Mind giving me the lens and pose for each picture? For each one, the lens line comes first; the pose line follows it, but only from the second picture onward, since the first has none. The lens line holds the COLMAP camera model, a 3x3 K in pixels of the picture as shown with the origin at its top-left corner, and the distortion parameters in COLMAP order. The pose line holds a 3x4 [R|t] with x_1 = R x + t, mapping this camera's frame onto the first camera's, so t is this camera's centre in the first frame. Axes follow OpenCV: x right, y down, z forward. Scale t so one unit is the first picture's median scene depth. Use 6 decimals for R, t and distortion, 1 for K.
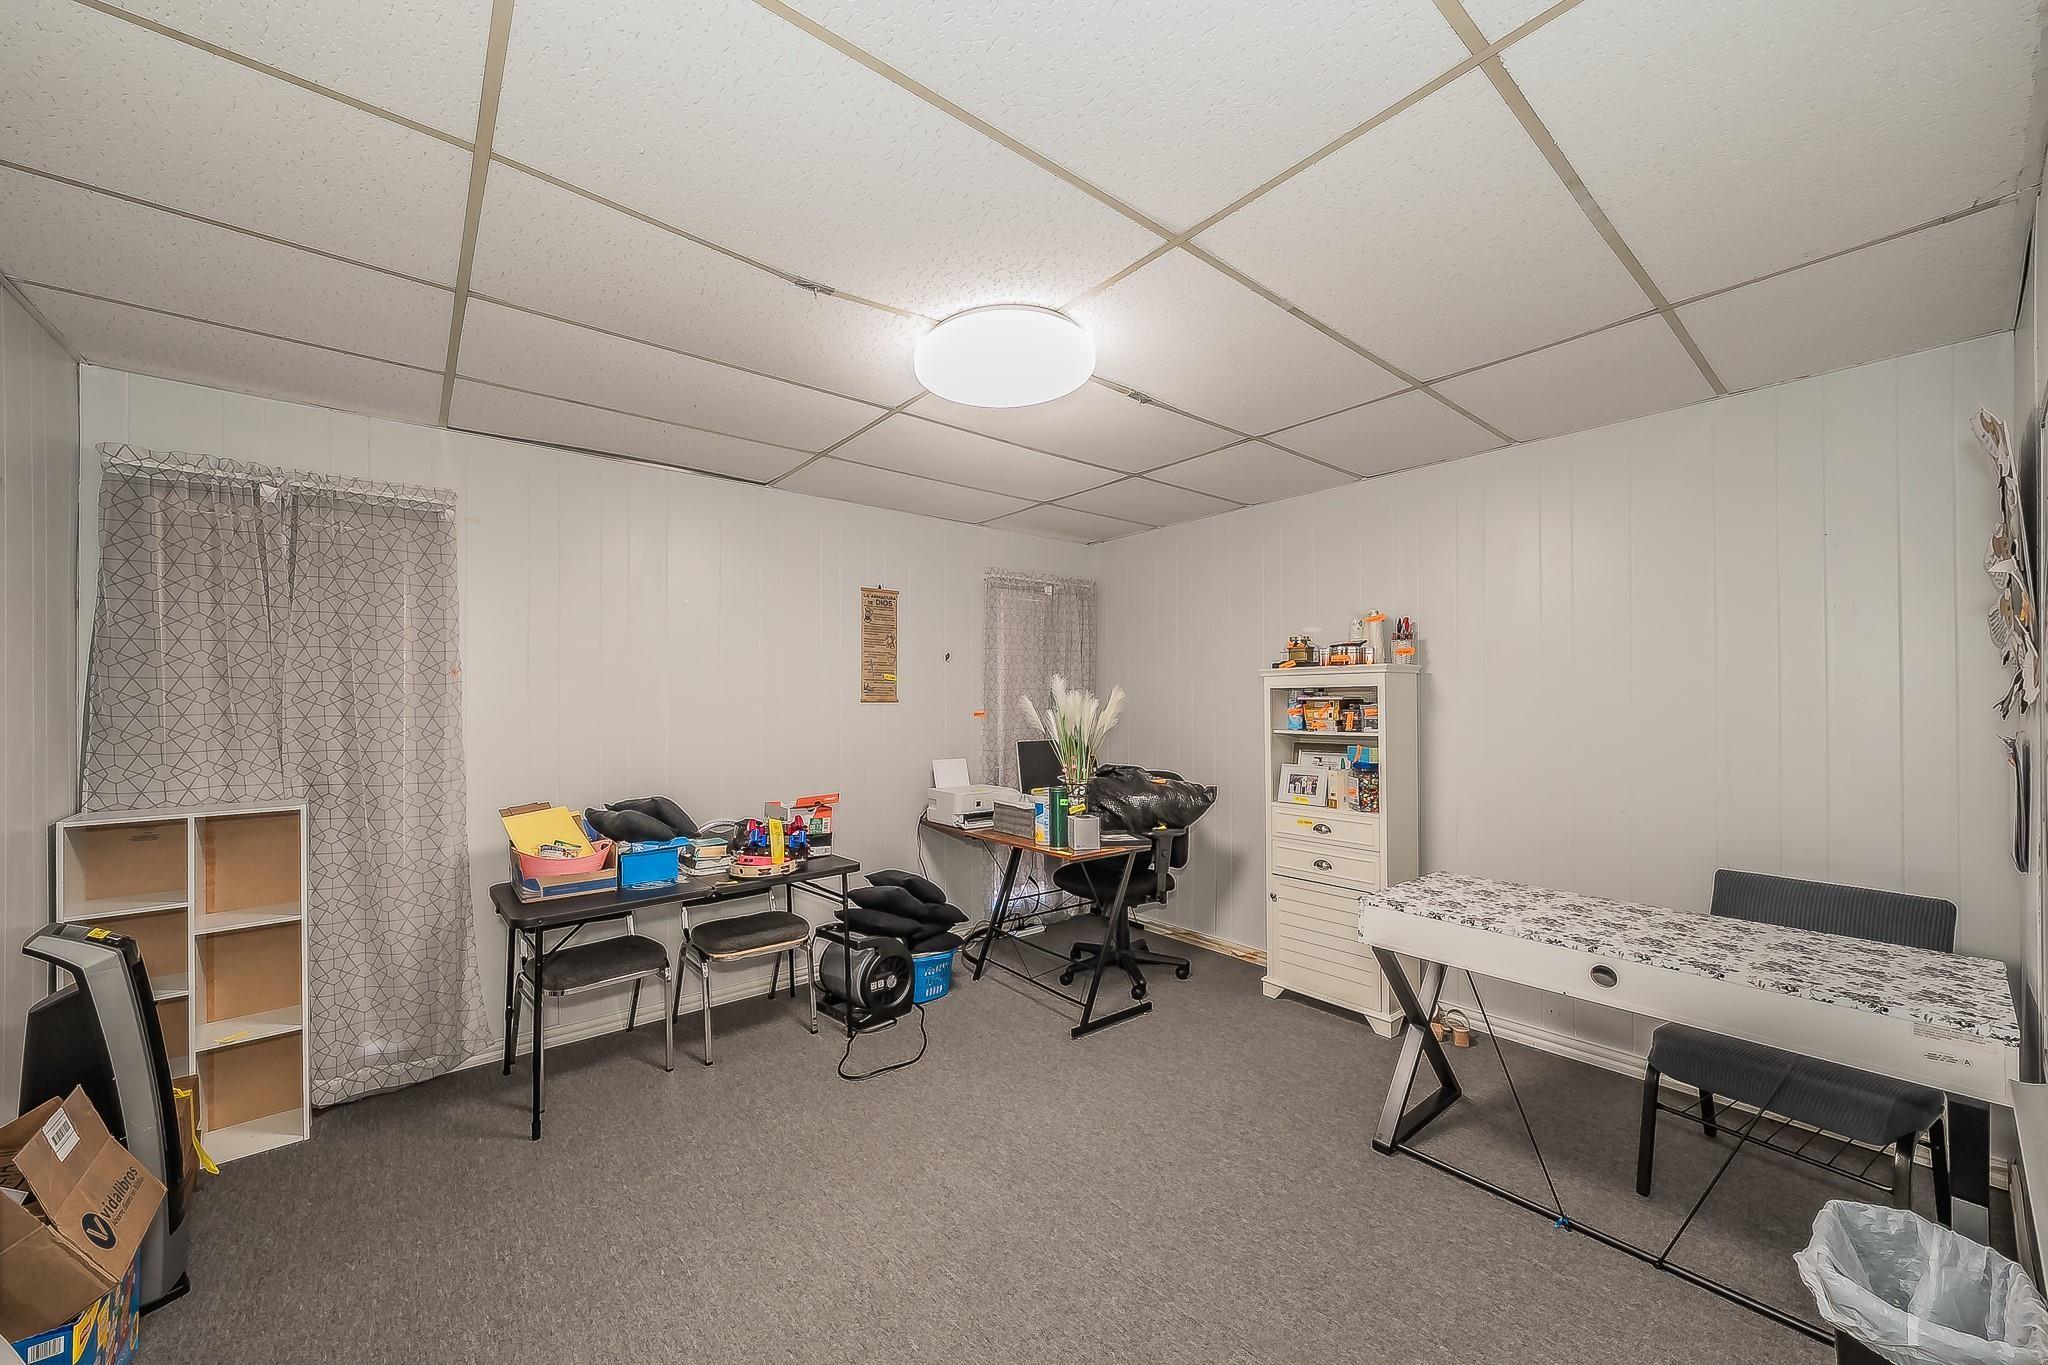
lens RADIAL K [[749.7, 0, 1035.9], [0, 749.7, 690.2], [0, 0, 1]] dist [-0.003425, -0.000142]
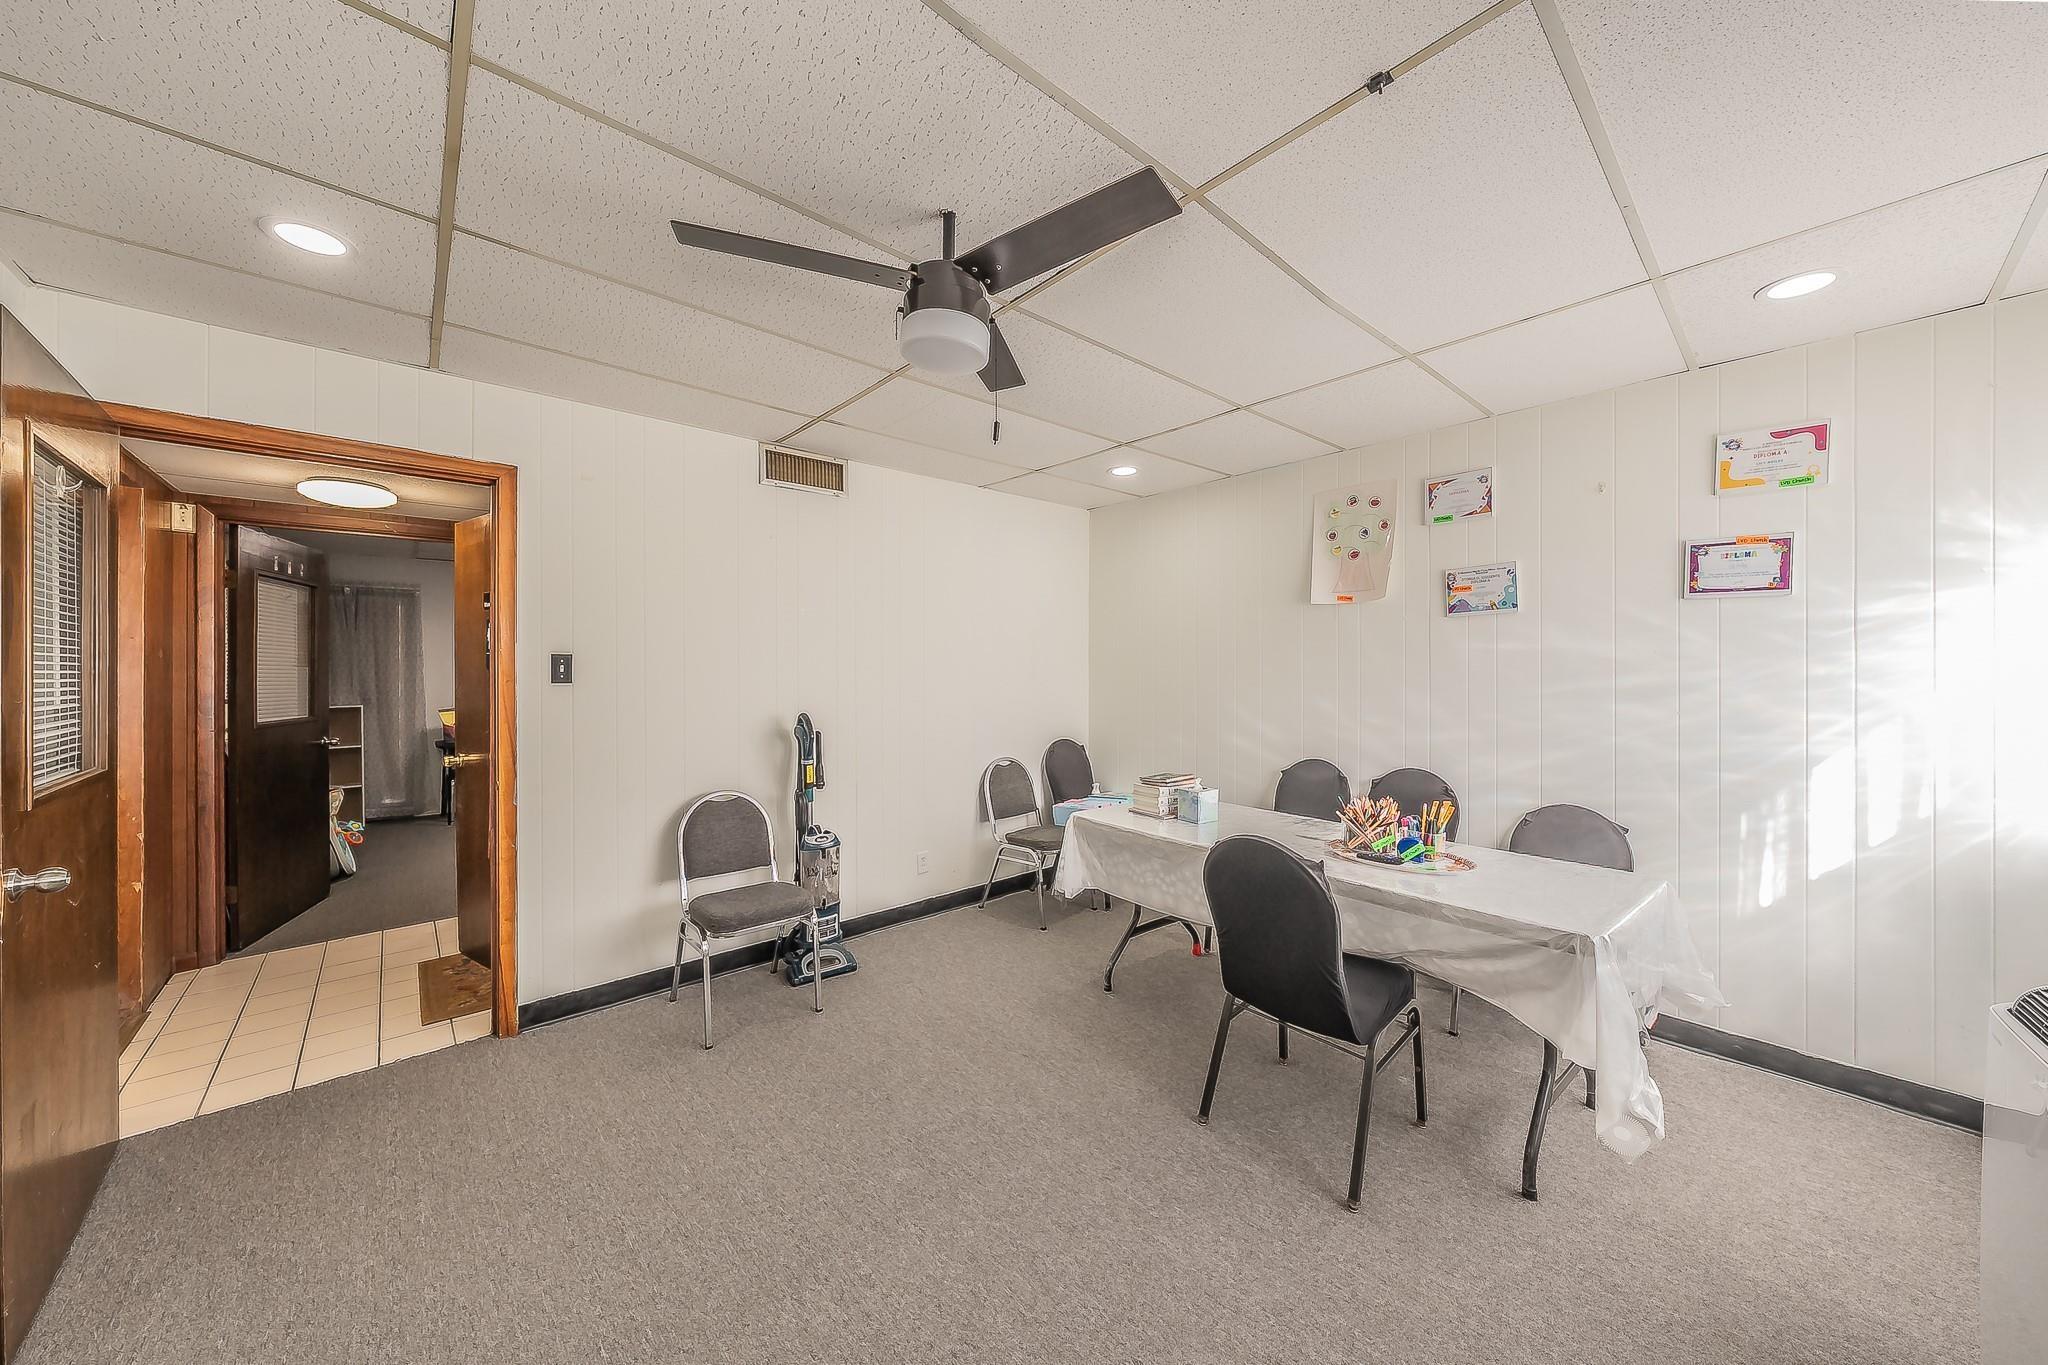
lens RADIAL K [[709.1, 0, 1016.4], [0, 709.1, 668.5], [0, 0, 1]] dist [0.001526, 0.000042]
pose [[0.999516, -0.003533, 0.030895, 1.196955], [0.003232, 0.999947, 0.009811, 0.002650], [-0.030928, -0.009706, 0.999474, -1.502218]]
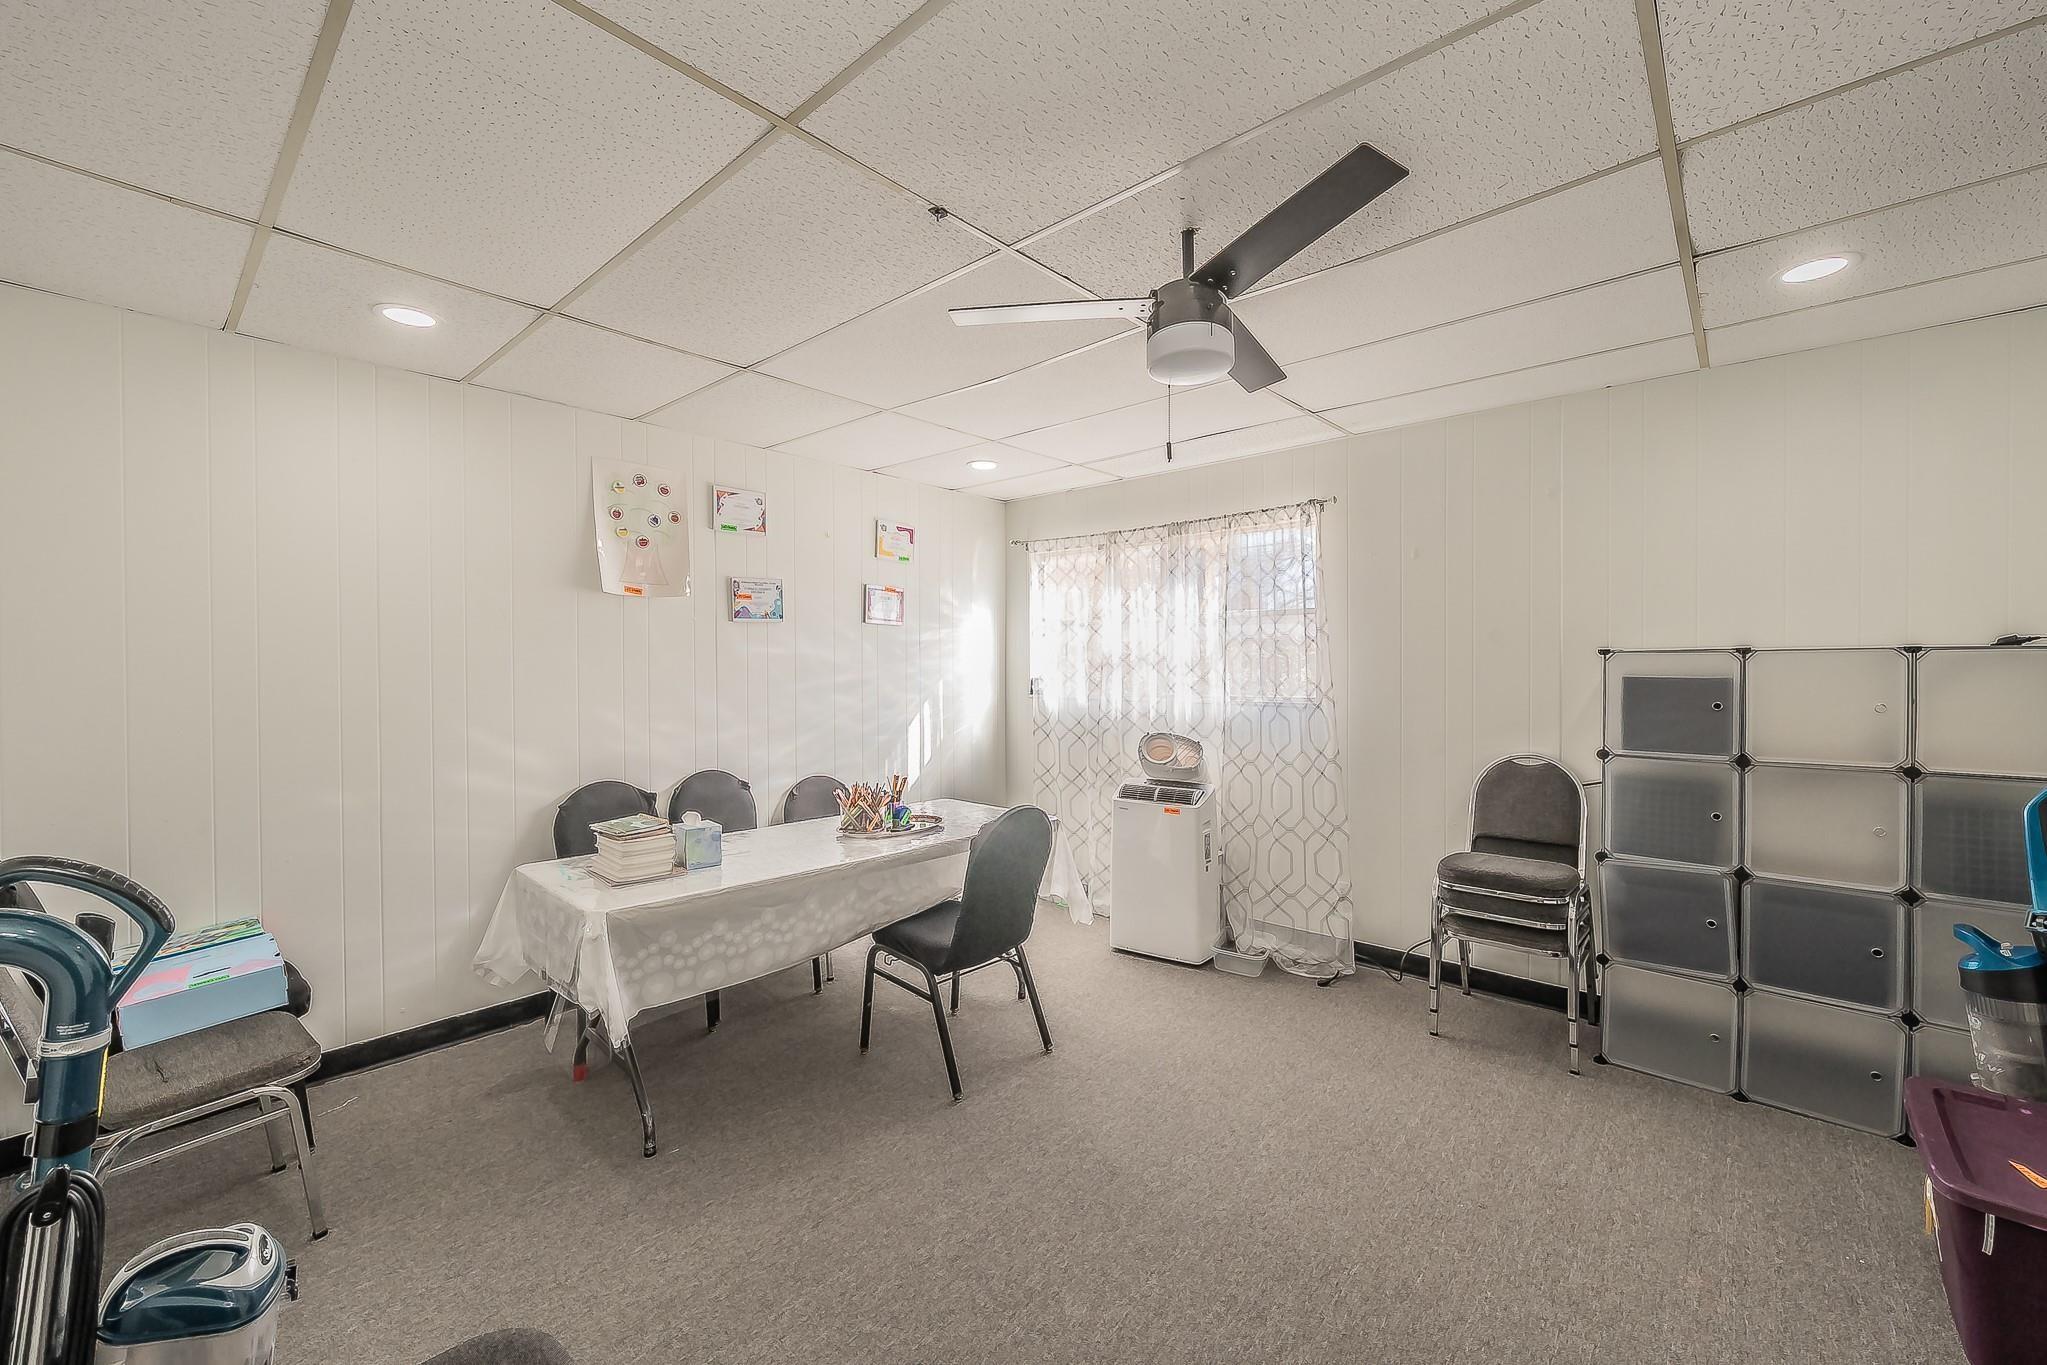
lens RADIAL K [[804.8, 0, 1025.4], [0, 804.8, 677.7], [0, 0, 1]] dist [0.000368, 0.000008]
pose [[-0.155410, -0.014435, 0.987745, -2.414058], [-0.002796, 0.999896, 0.014172, 0.030135], [-0.987846, -0.000559, -0.155434, 2.815263]]
